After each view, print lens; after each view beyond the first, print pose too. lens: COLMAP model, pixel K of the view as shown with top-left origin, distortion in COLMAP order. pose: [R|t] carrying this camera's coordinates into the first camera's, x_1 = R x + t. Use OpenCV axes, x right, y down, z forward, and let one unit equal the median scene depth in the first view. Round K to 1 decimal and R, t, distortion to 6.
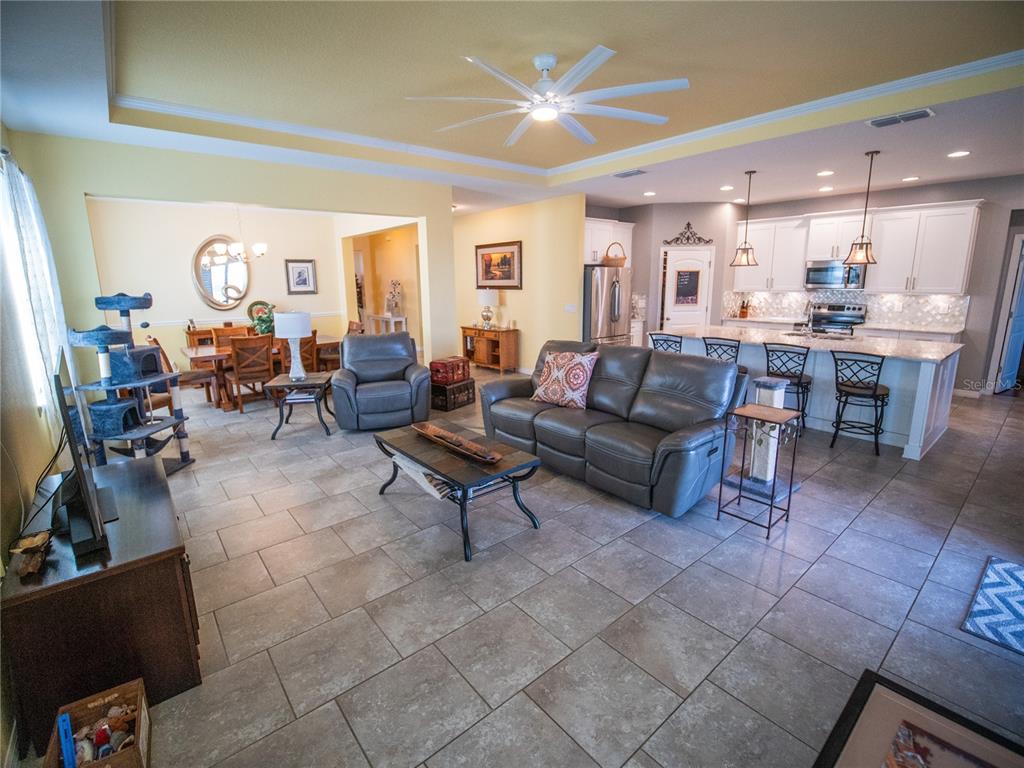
lens RADIAL K [[470.7, 0, 507.8], [0, 470.7, 372.0], [0, 0, 1]] dist [-0.013464, -0.002193]
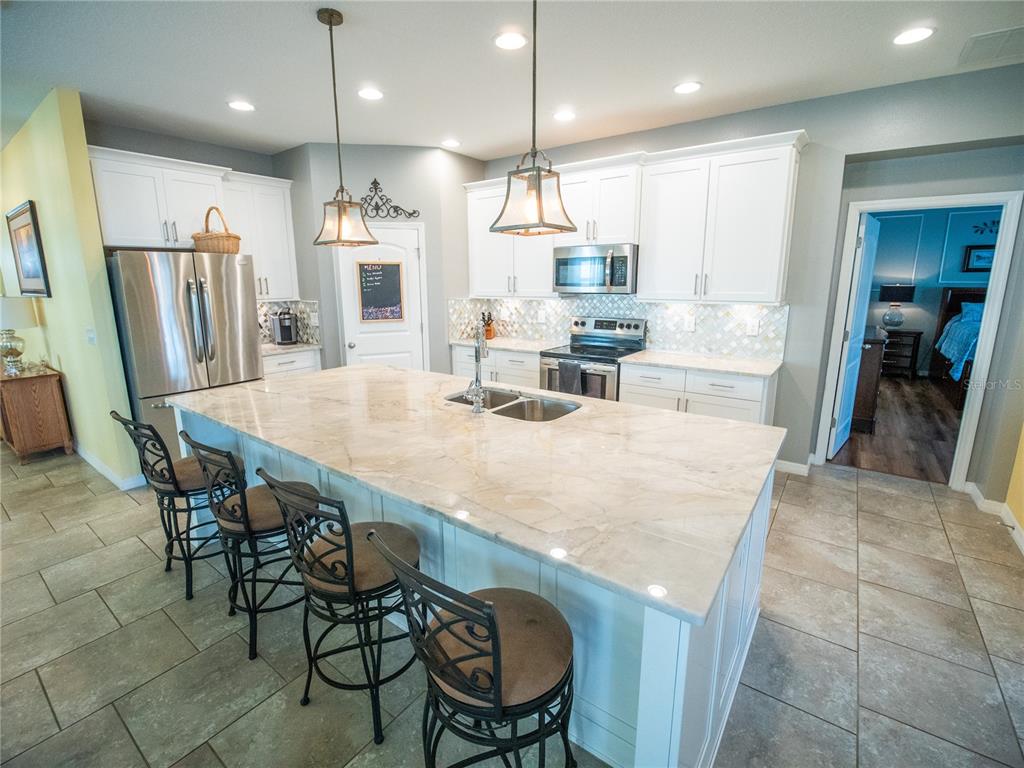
lens RADIAL K [[470.7, 0, 505.2], [0, 470.7, 375.1], [0, 0, 1]] dist [-0.013464, -0.002193]
pose [[0.970101, -0.043305, 0.238807, 0.433968], [0.042283, 0.999061, 0.009404, -0.083868], [-0.238990, 0.000975, 0.971021, 0.439626]]
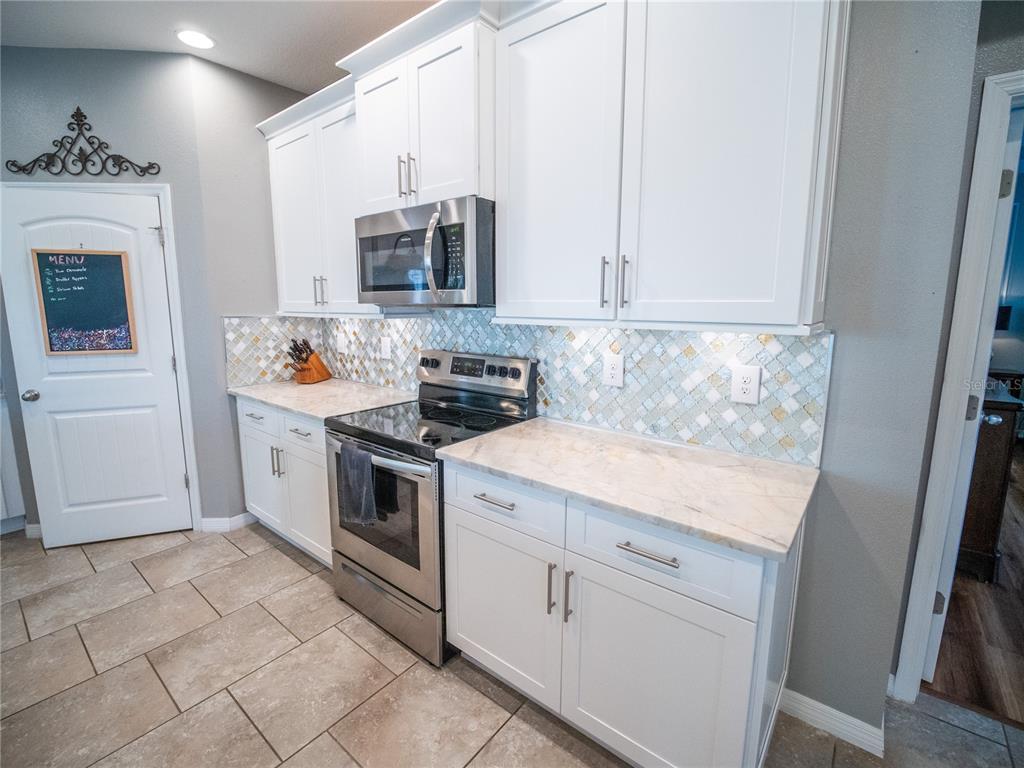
lens RADIAL K [[470.7, 0, 504.8], [0, 470.7, 371.2], [0, 0, 1]] dist [-0.013464, -0.002193]
pose [[0.980435, -0.015289, 0.196250, 0.681372], [0.025434, 0.998461, -0.049279, -0.119843], [-0.195194, 0.053307, 0.979315, 0.693247]]
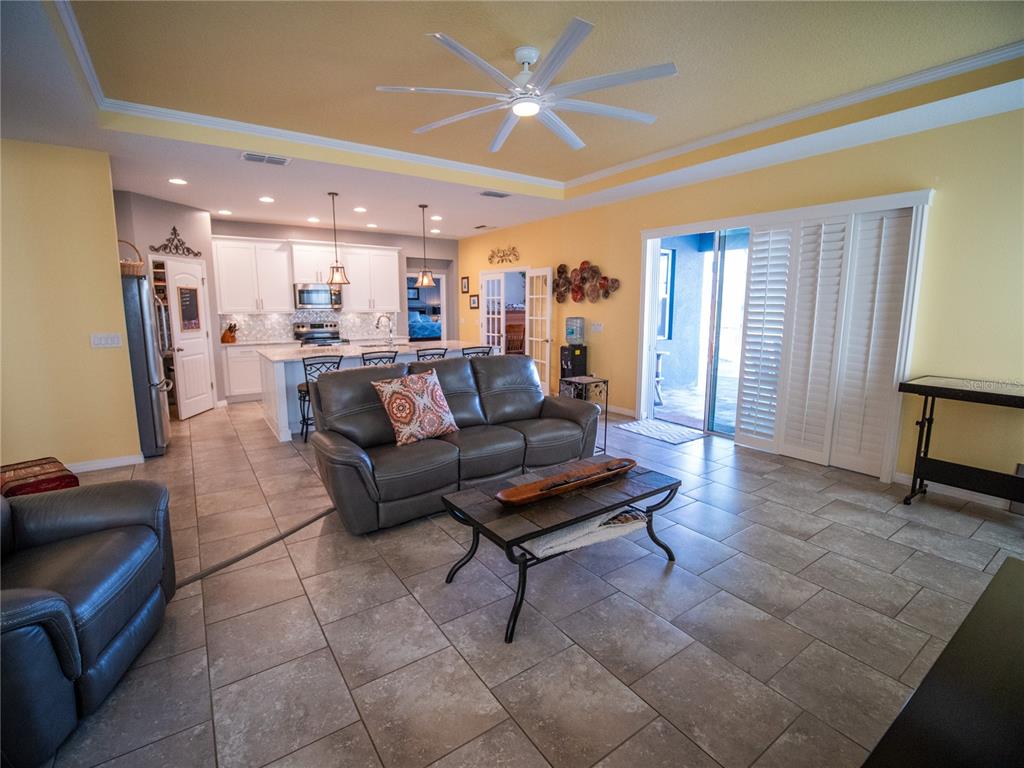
lens RADIAL K [[470.7, 0, 505.6], [0, 470.7, 375.6], [0, 0, 1]] dist [-0.013464, -0.002193]
pose [[0.090450, -0.135076, 0.986698, -0.409723], [0.194554, 0.974067, 0.115512, -0.063801], [-0.976712, 0.181518, 0.114384, 0.454696]]
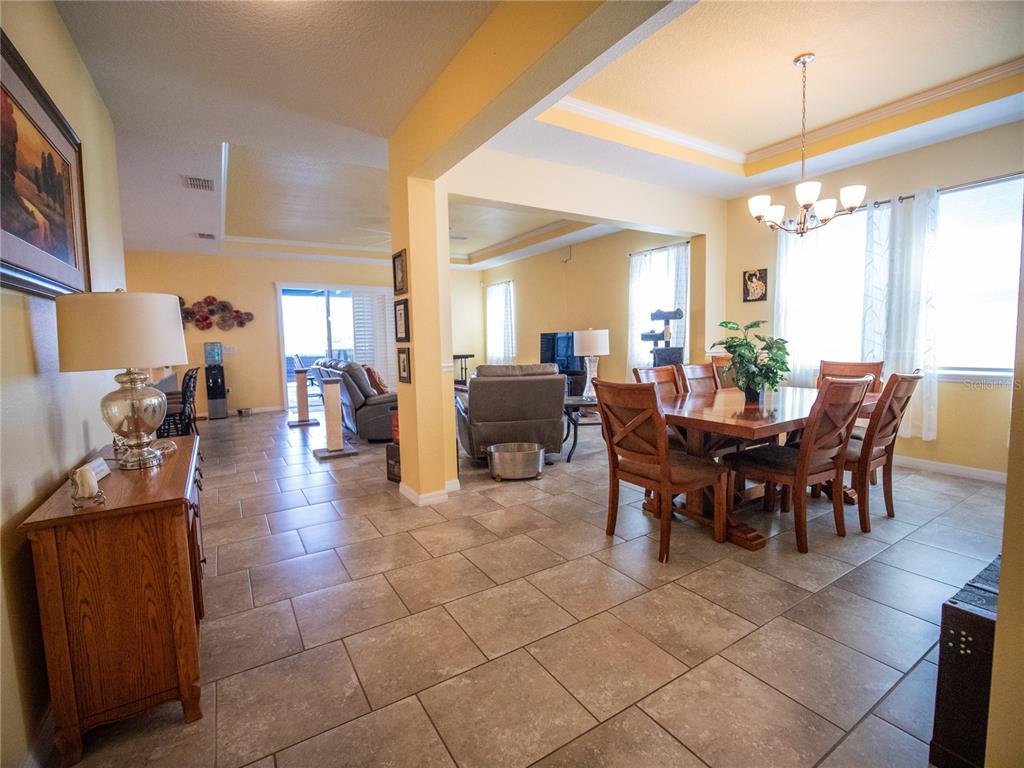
lens RADIAL K [[470.7, 0, 522.3], [0, 470.7, 376.3], [0, 0, 1]] dist [-0.013464, -0.002193]
pose [[-0.993871, 0.032905, 0.105533, -0.295035], [0.060391, 0.961235, 0.269036, -0.217759], [-0.092589, 0.273760, -0.957331, 1.408928]]
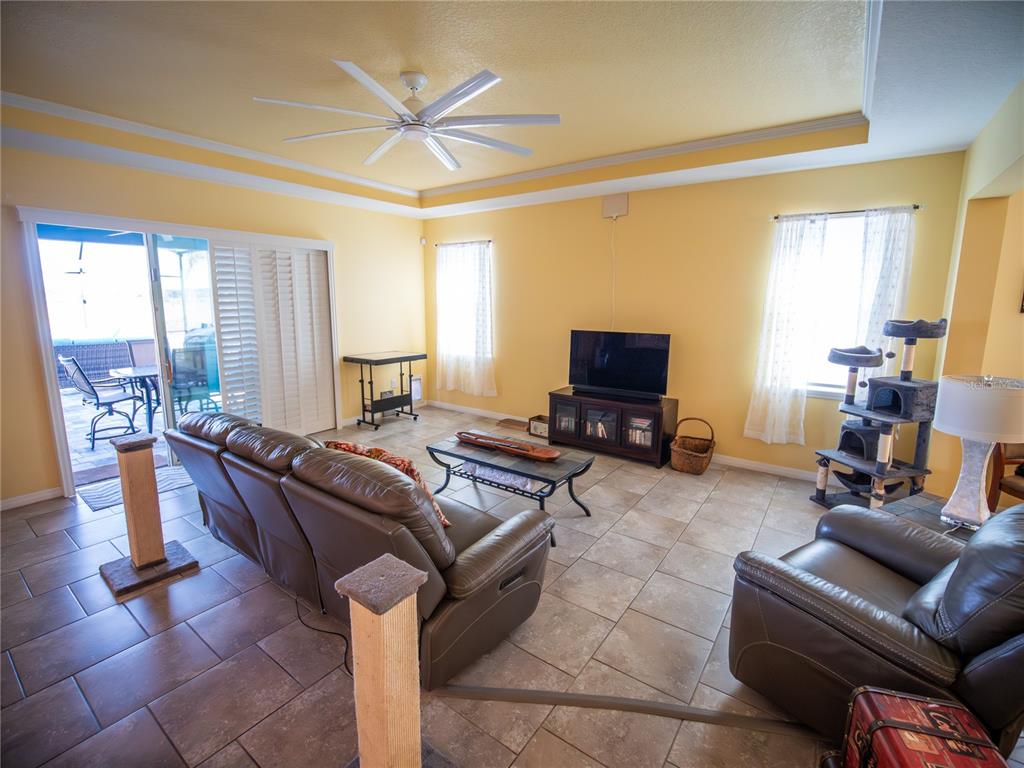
lens RADIAL K [[470.7, 0, 507.9], [0, 470.7, 368.0], [0, 0, 1]] dist [-0.013464, -0.002193]
pose [[-0.965408, 0.049118, -0.256077, 0.072601], [-0.040928, 0.941377, 0.334865, -0.189913], [0.257513, 0.333761, -0.906802, 0.910735]]
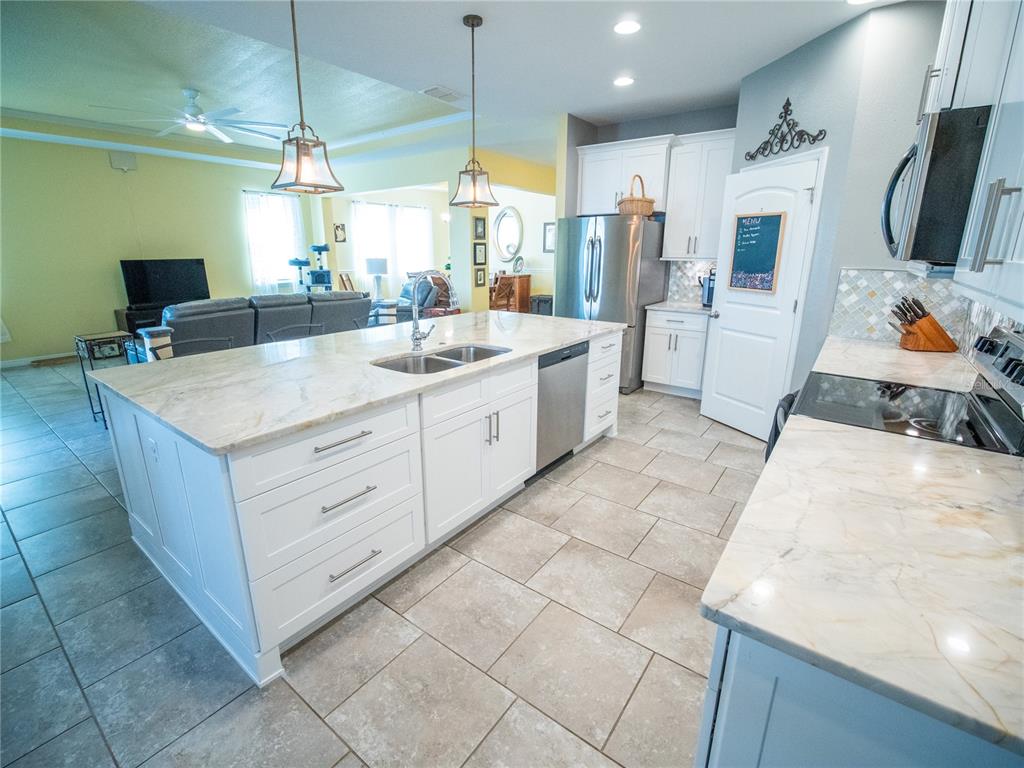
lens RADIAL K [[470.7, 0, 503.7], [0, 470.7, 371.4], [0, 0, 1]] dist [-0.013464, -0.002193]
pose [[0.223842, 0.258690, -0.939667, 0.876498], [-0.196307, 0.956339, 0.216516, -0.134830], [0.954651, 0.135998, 0.264851, 0.742166]]
